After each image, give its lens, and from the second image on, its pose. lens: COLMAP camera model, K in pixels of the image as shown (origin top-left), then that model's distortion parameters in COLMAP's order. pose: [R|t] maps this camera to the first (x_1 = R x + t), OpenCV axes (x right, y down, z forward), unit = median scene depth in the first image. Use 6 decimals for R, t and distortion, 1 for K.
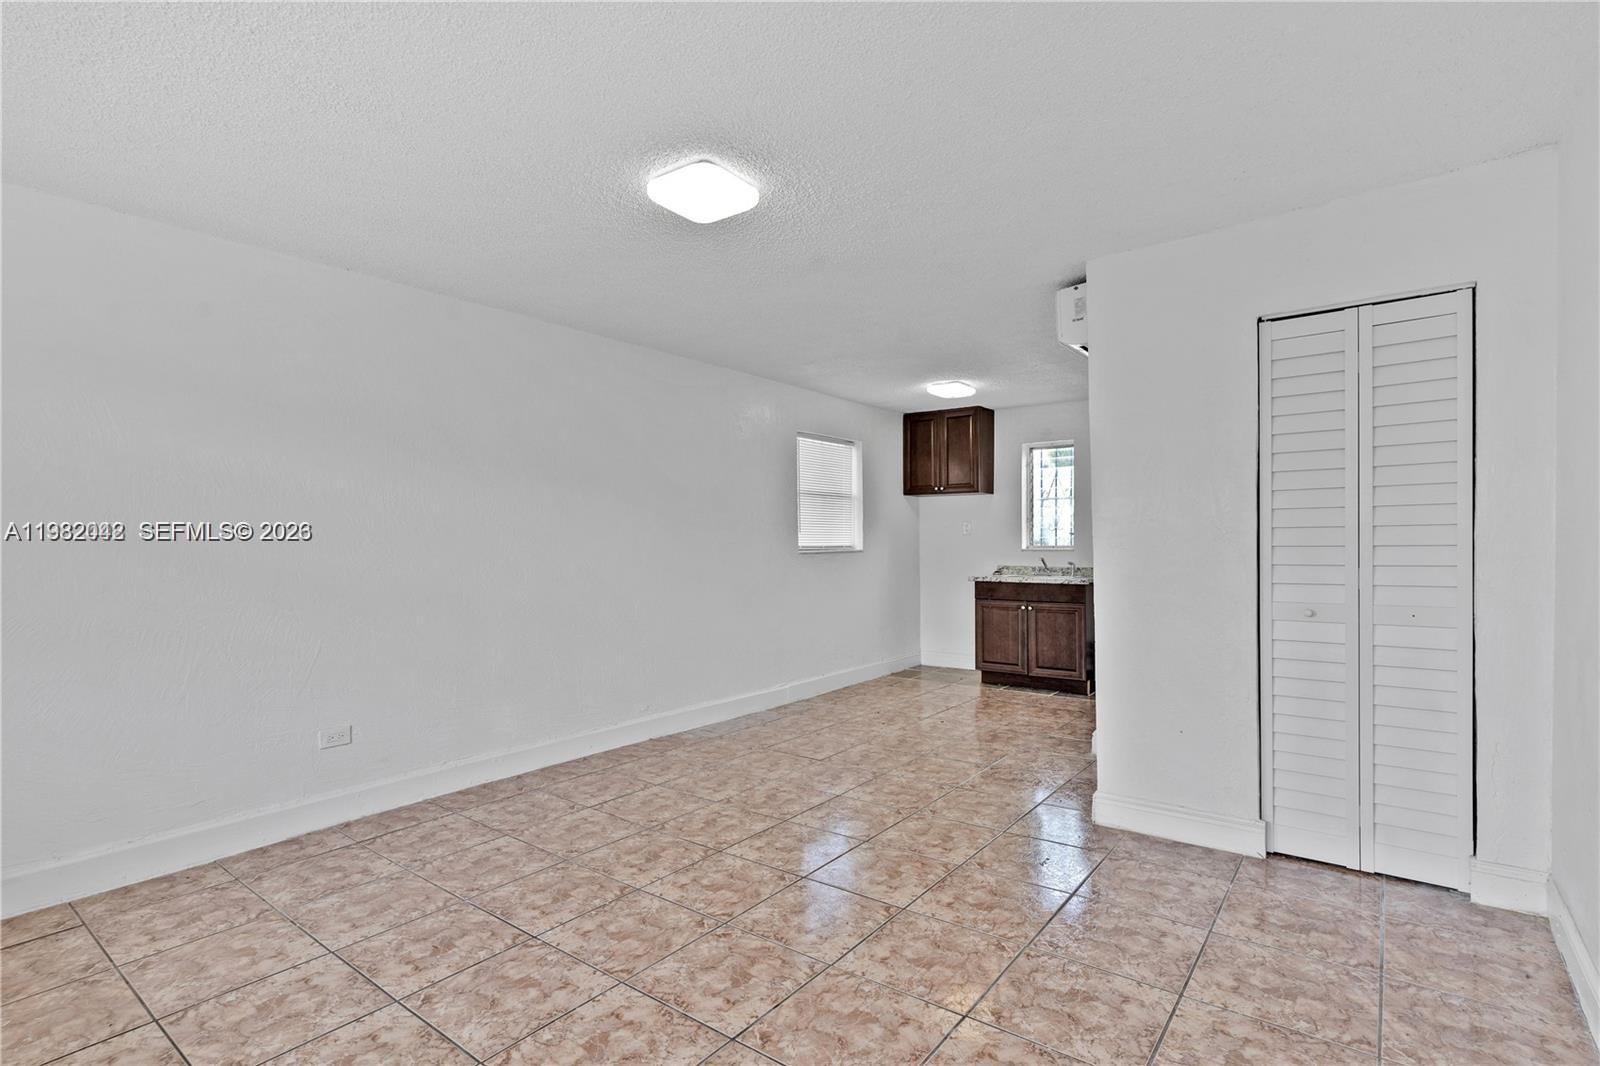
lens RADIAL K [[779.5, 0, 791.4], [0, 779.5, 539.0], [0, 0, 1]] dist [0.002703, 0.000240]
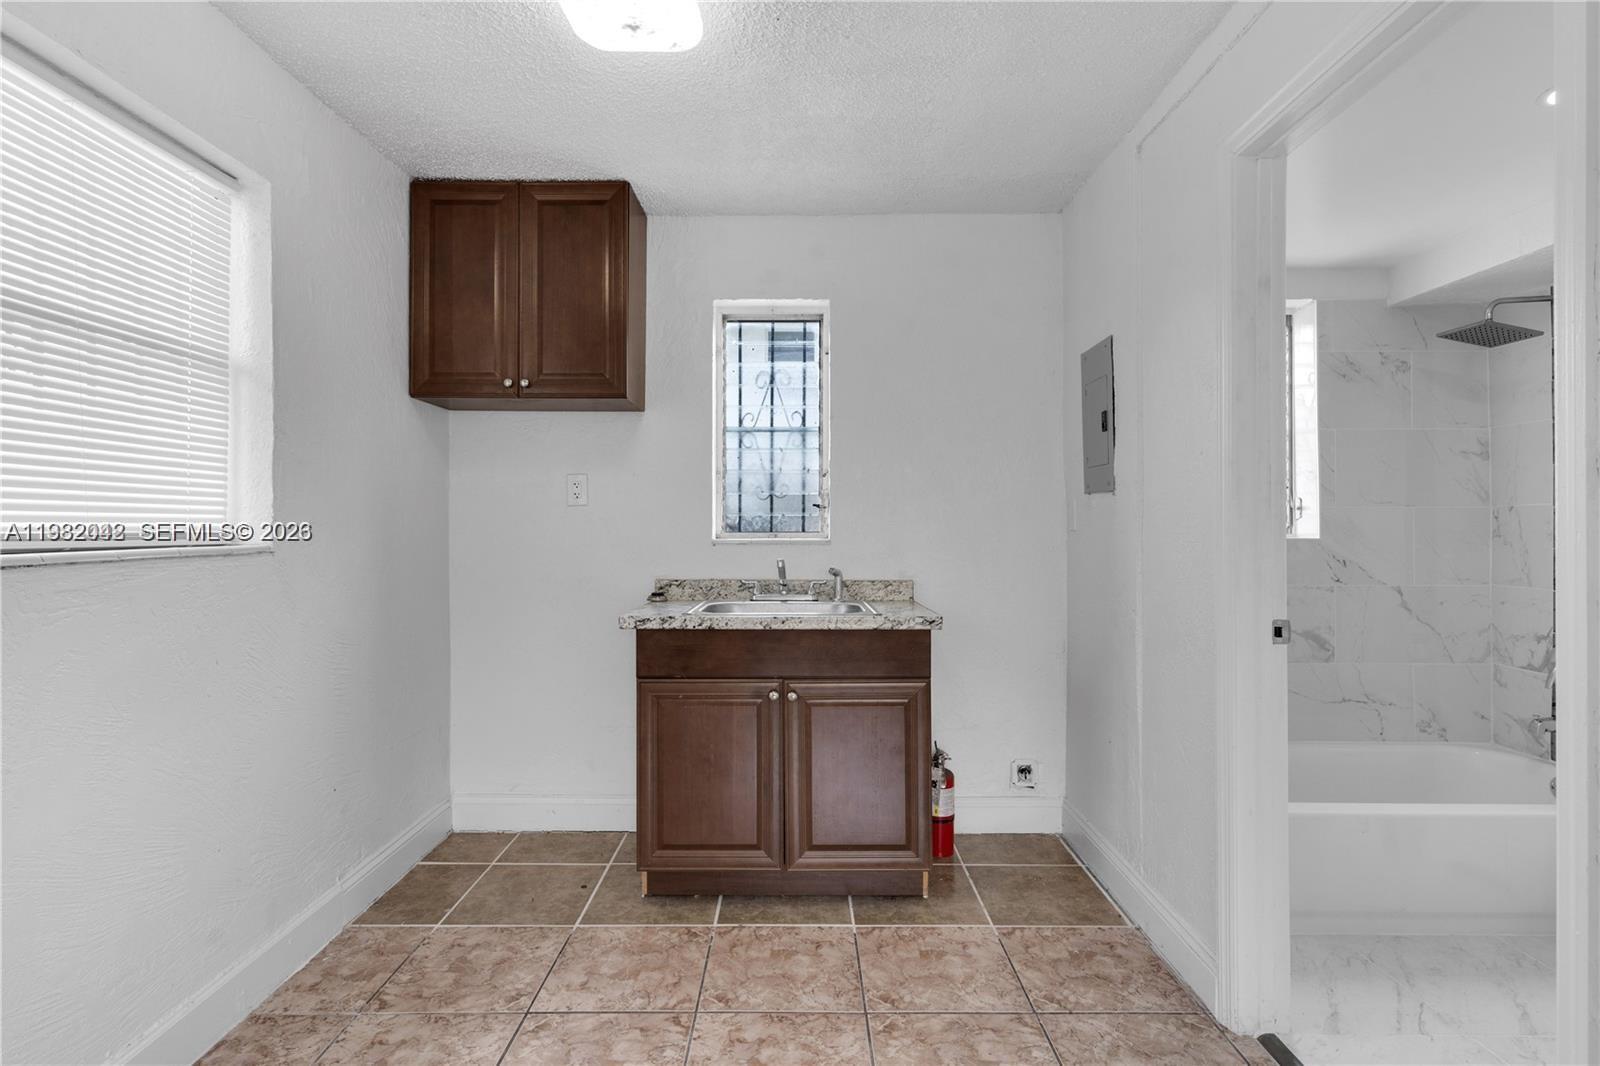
lens RADIAL K [[779.5, 0, 791.0], [0, 779.5, 520.7], [0, 0, 1]] dist [0.002703, 0.000240]
pose [[0.800681, 0.011092, 0.598988, 0.069410], [-0.005184, 0.999919, -0.011587, 0.007153], [-0.599068, 0.006172, 0.800674, 0.615997]]
